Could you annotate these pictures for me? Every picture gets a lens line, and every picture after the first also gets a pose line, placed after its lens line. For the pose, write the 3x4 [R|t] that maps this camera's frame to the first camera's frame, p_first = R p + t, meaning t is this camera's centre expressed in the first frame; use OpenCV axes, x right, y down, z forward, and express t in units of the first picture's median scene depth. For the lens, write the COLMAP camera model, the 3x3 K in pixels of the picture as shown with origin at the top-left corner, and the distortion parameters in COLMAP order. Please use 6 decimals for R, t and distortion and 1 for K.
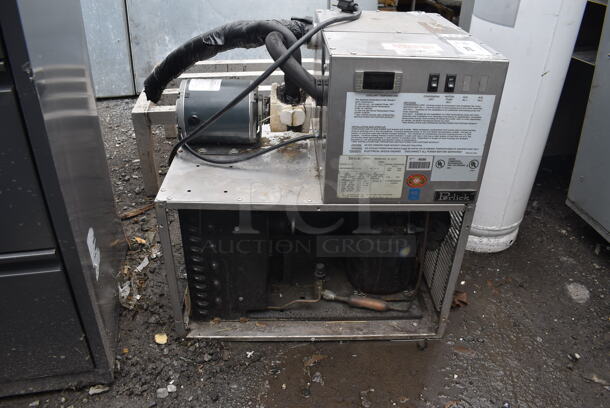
lens RADIAL K [[474.3, 0, 305.0], [0, 474.3, 204.0], [0, 0, 1]] dist [-0.113445, 0.005109]
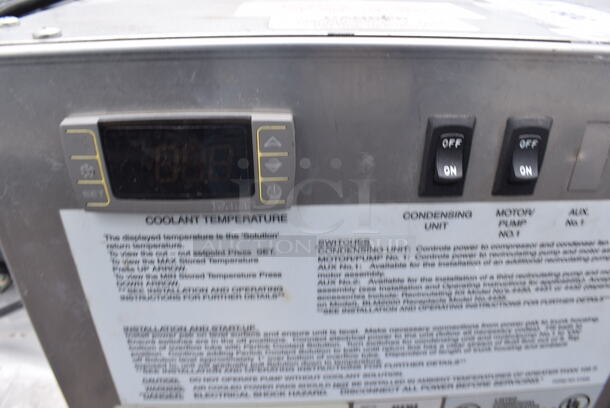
lens RADIAL K [[474.3, 0, 305.0], [0, 474.3, 204.0], [0, 0, 1]] dist [-0.113445, 0.005109]
pose [[0.999824, -0.016995, -0.007946, 0.199579], [0.016759, 0.999444, -0.028809, -0.220914], [0.008431, 0.028671, 0.999553, 0.738904]]
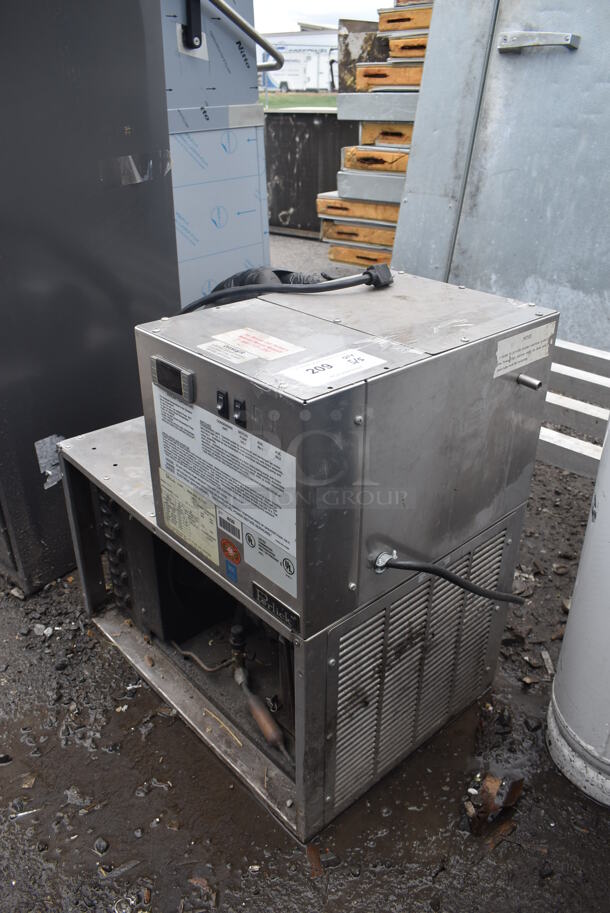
lens RADIAL K [[709.9, 0, 305.0], [0, 709.9, 456.5], [0, 0, 1]] dist [-0.113445, 0.005109]
pose [[0.643797, 0.341214, -0.684908, 0.954209], [-0.390253, 0.916330, 0.089678, -0.304178], [0.658201, 0.209553, 0.723090, 0.387236]]
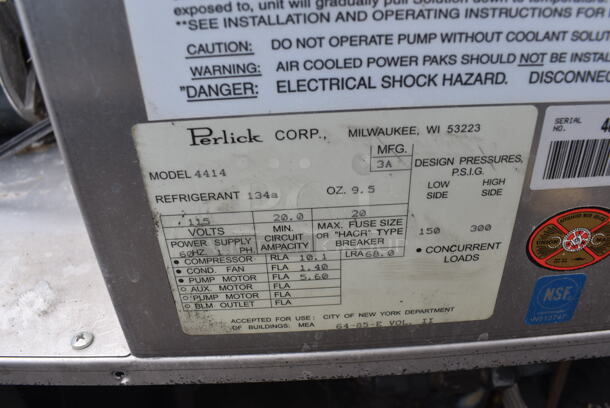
lens RADIAL K [[474.3, 0, 305.0], [0, 474.3, 204.0], [0, 0, 1]] dist [-0.113445, 0.005109]
pose [[0.997890, -0.047559, -0.044194, 0.143068], [0.047280, 0.998855, -0.007318, -0.072415], [0.044492, 0.005213, 0.998996, 0.861078]]
